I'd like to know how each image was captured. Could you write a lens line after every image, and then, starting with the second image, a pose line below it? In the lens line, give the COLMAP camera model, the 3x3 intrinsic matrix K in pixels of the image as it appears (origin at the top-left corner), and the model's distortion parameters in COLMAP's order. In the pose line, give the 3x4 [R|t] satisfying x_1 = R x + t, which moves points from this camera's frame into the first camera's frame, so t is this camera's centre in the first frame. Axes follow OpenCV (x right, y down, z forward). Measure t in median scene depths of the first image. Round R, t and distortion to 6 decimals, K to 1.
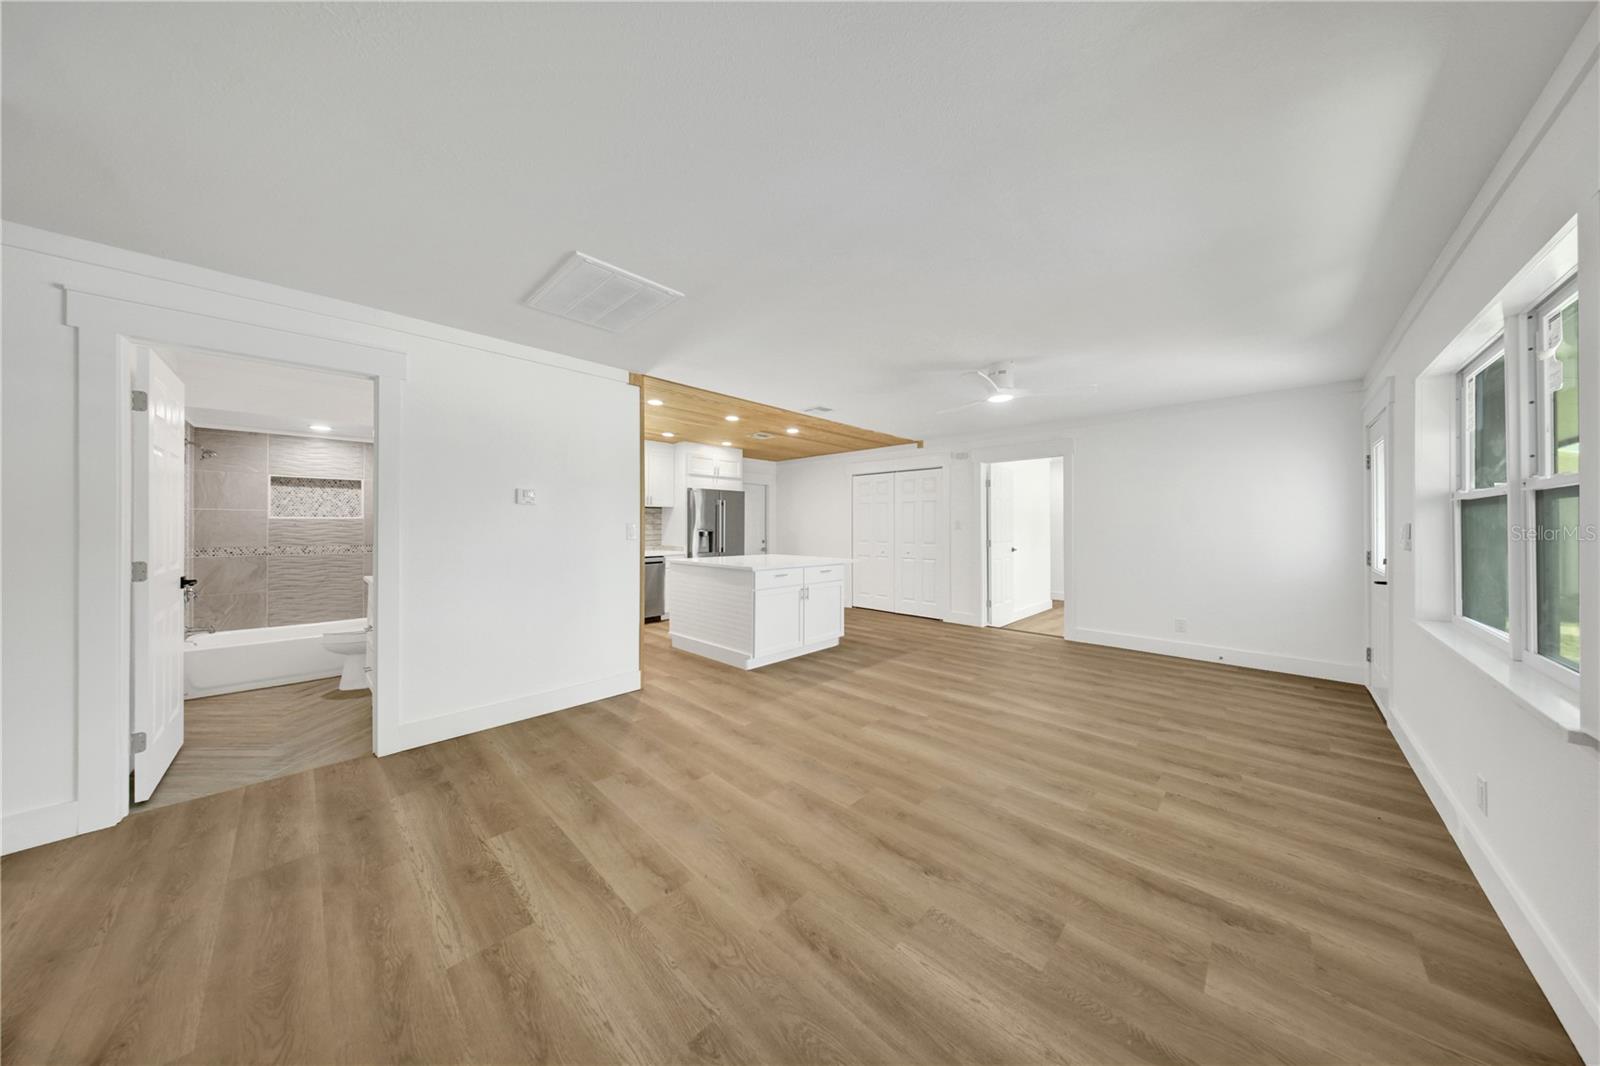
lens RADIAL K [[441.4, 0, 838.5], [0, 441.4, 522.9], [0, 0, 1]] dist [0.000422, 0.000010]
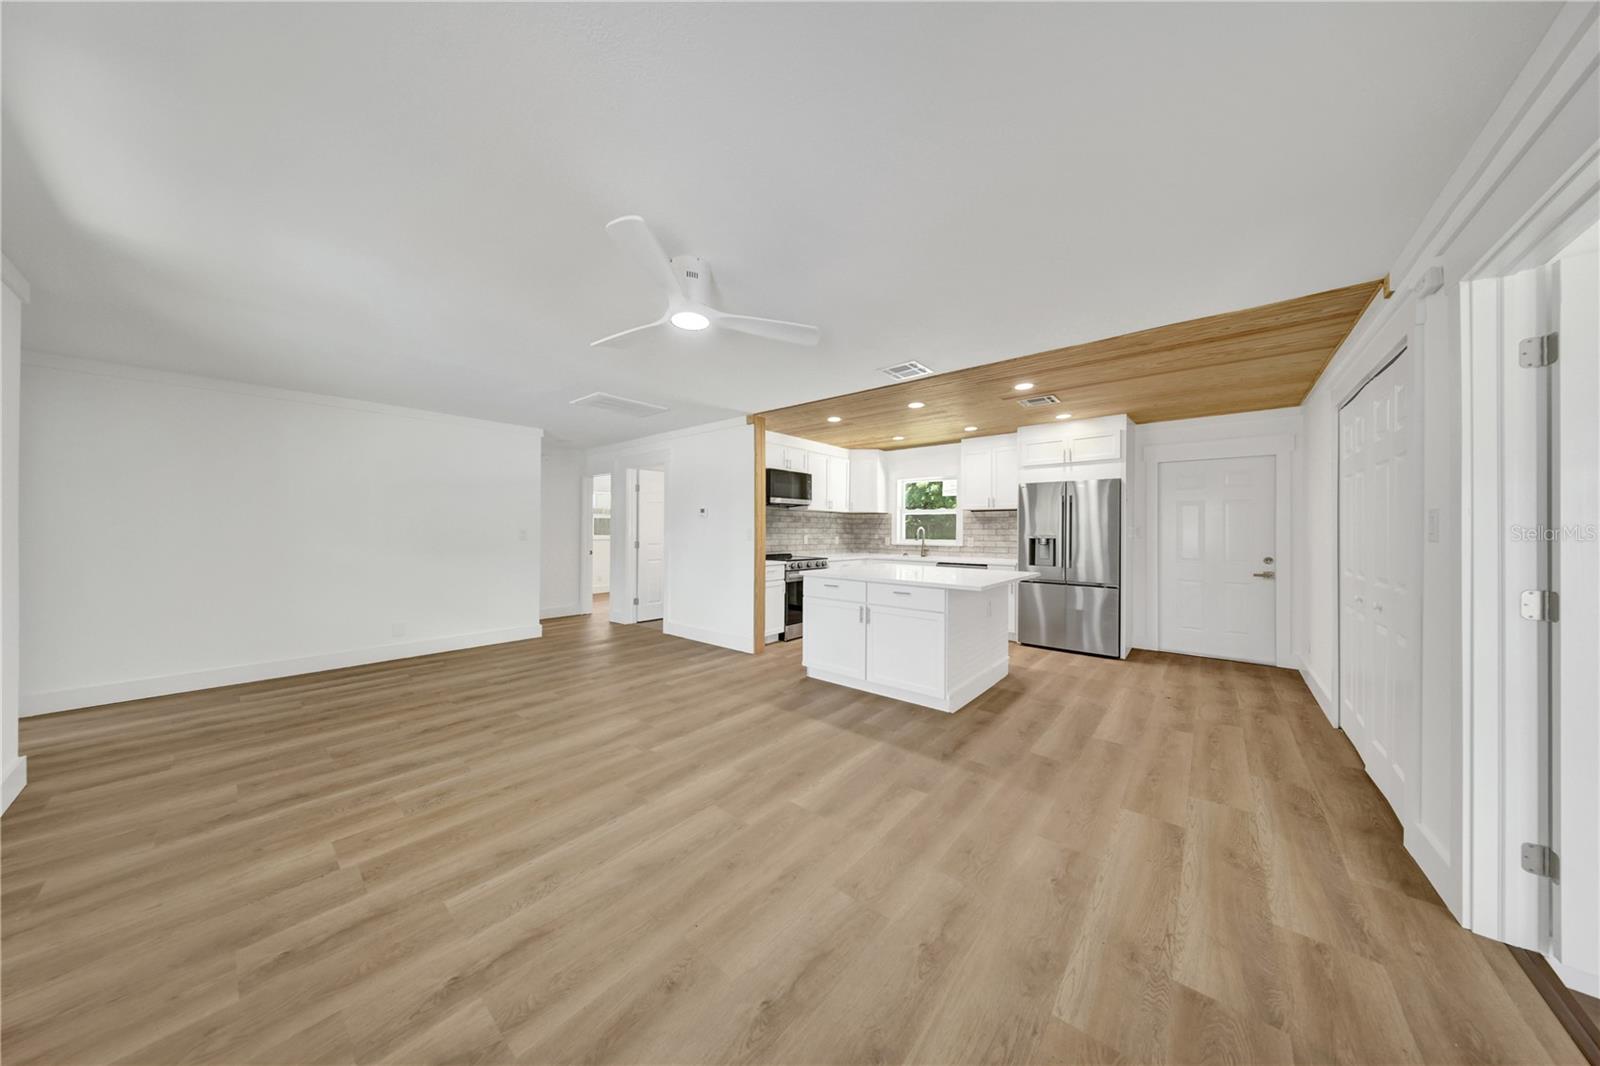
lens RADIAL K [[513.1, 0, 849.2], [0, 513.1, 530.7], [0, 0, 1]] dist [-0.000978, -0.000114]
pose [[0.092863, 0.004760, -0.995668, 1.262420], [0.000242, 0.999988, 0.004804, 0.005972], [0.995679, -0.000687, 0.092861, 1.327445]]
